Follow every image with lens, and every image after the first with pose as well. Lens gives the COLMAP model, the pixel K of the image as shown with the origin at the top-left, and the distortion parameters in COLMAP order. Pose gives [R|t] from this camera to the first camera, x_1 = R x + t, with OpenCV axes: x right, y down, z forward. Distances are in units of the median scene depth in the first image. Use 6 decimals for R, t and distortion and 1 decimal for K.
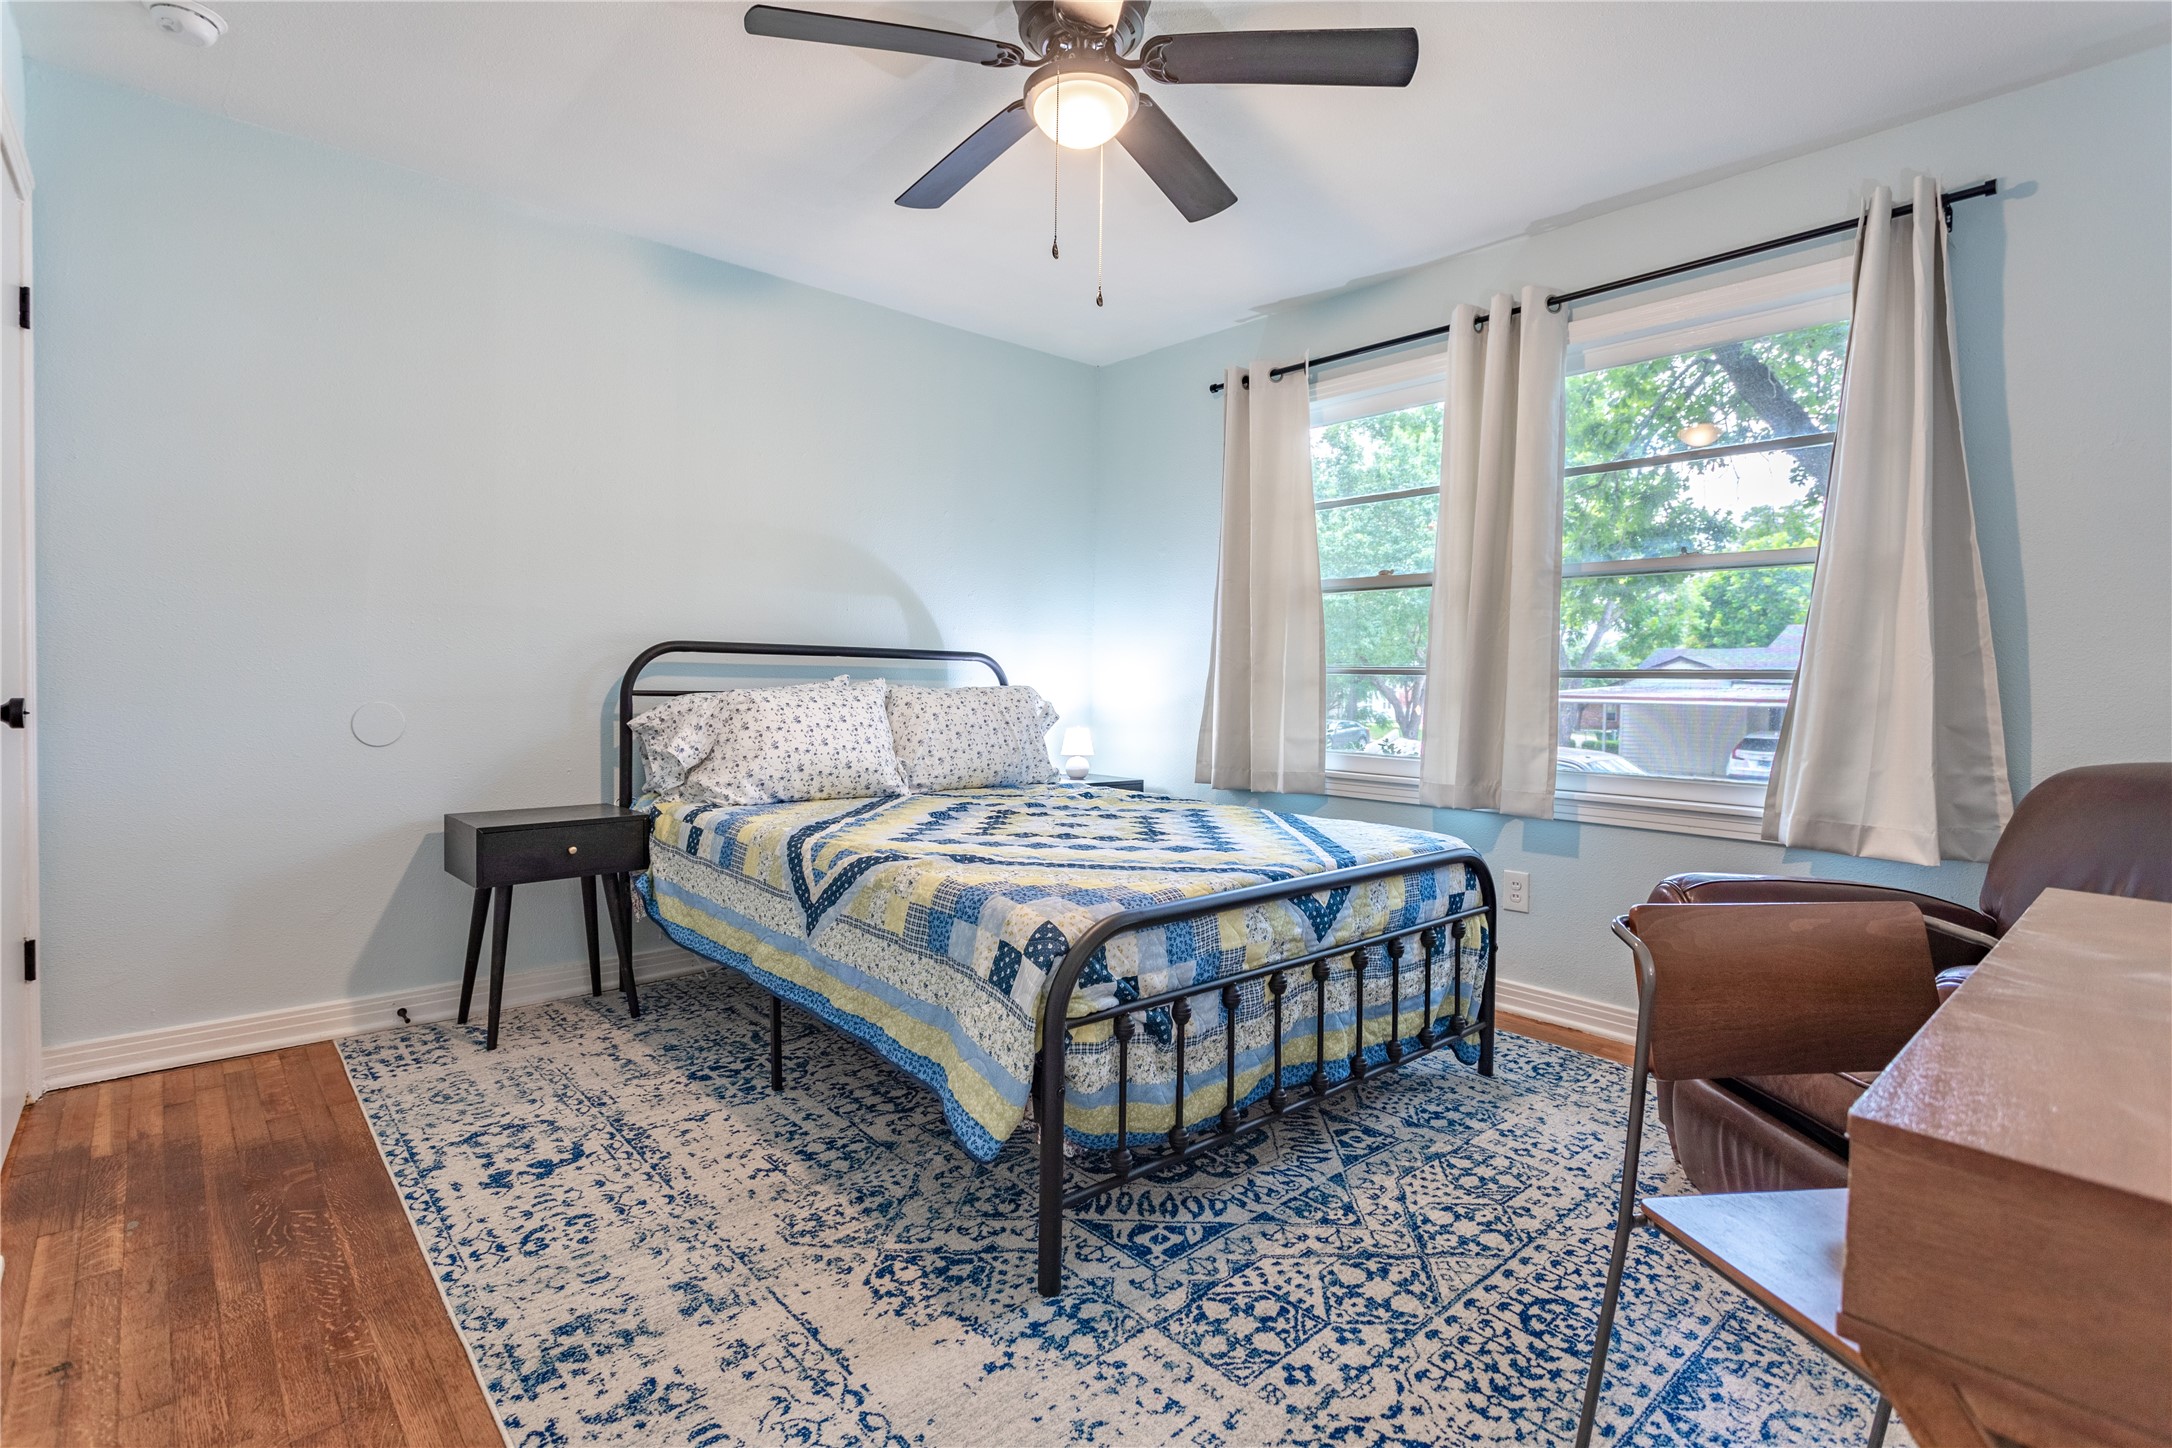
lens RADIAL K [[1043.0, 0, 1072.3], [0, 1043.0, 715.6], [0, 0, 1]] dist [-0.015596, 0.003919]
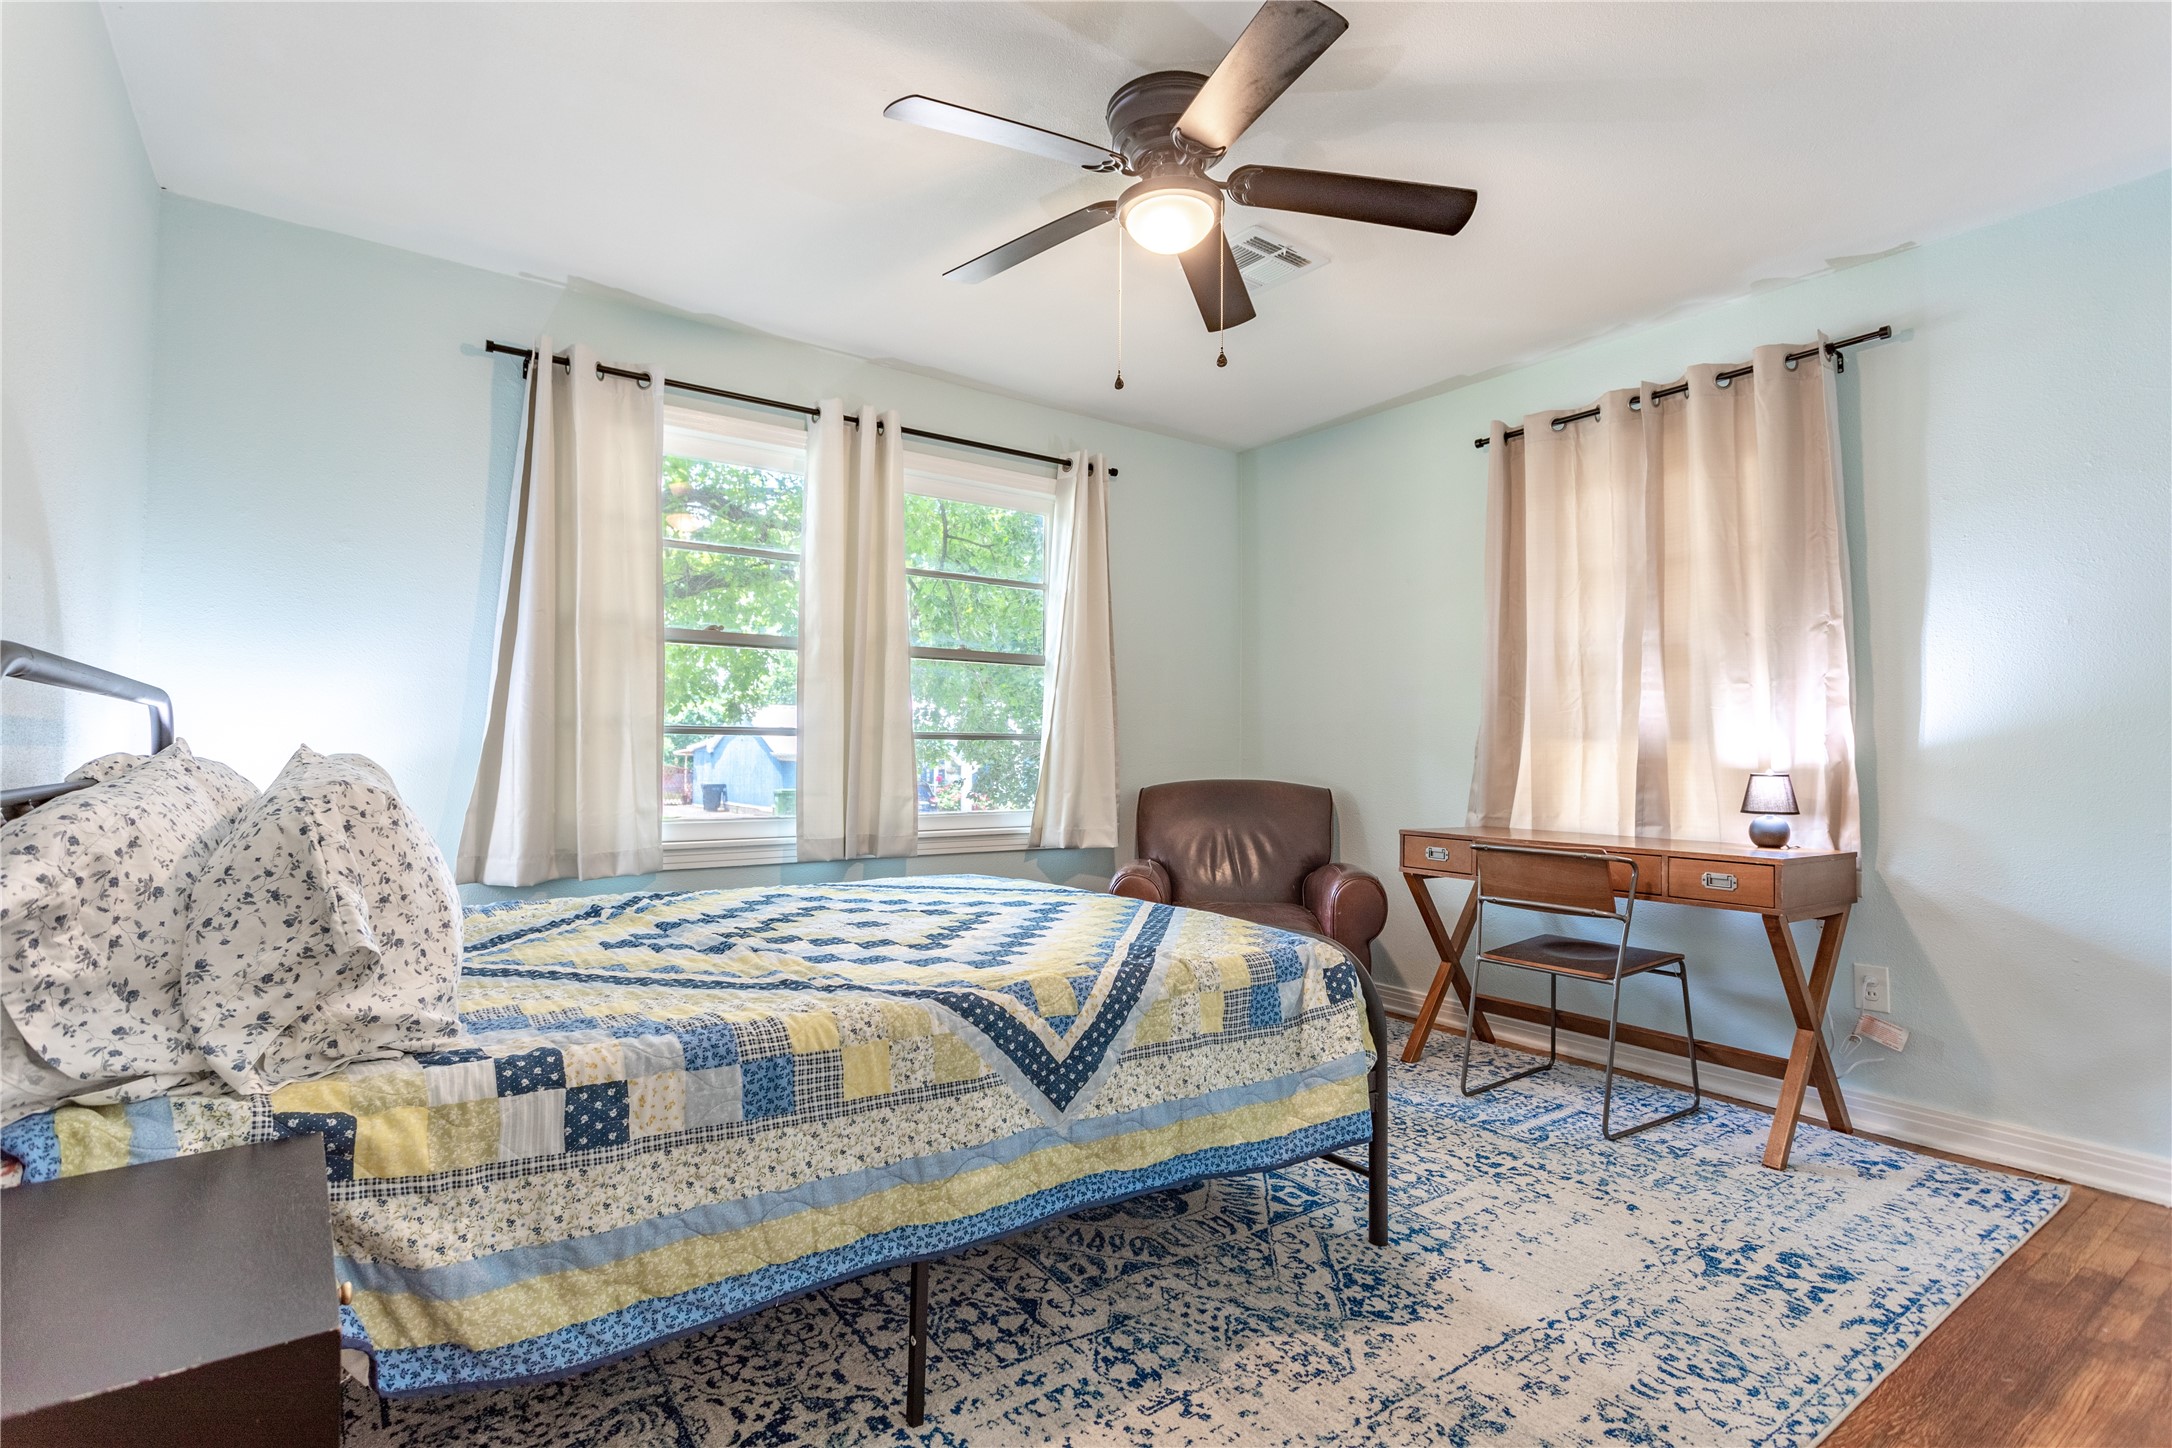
lens RADIAL K [[1043.0, 0, 1069.5], [0, 1043.0, 735.9], [0, 0, 1]] dist [-0.015596, 0.003919]
pose [[0.096290, -0.001919, 0.995351, -1.197691], [0.026786, 0.999641, -0.000664, -0.056906], [-0.994993, 0.026725, 0.096307, 1.141100]]
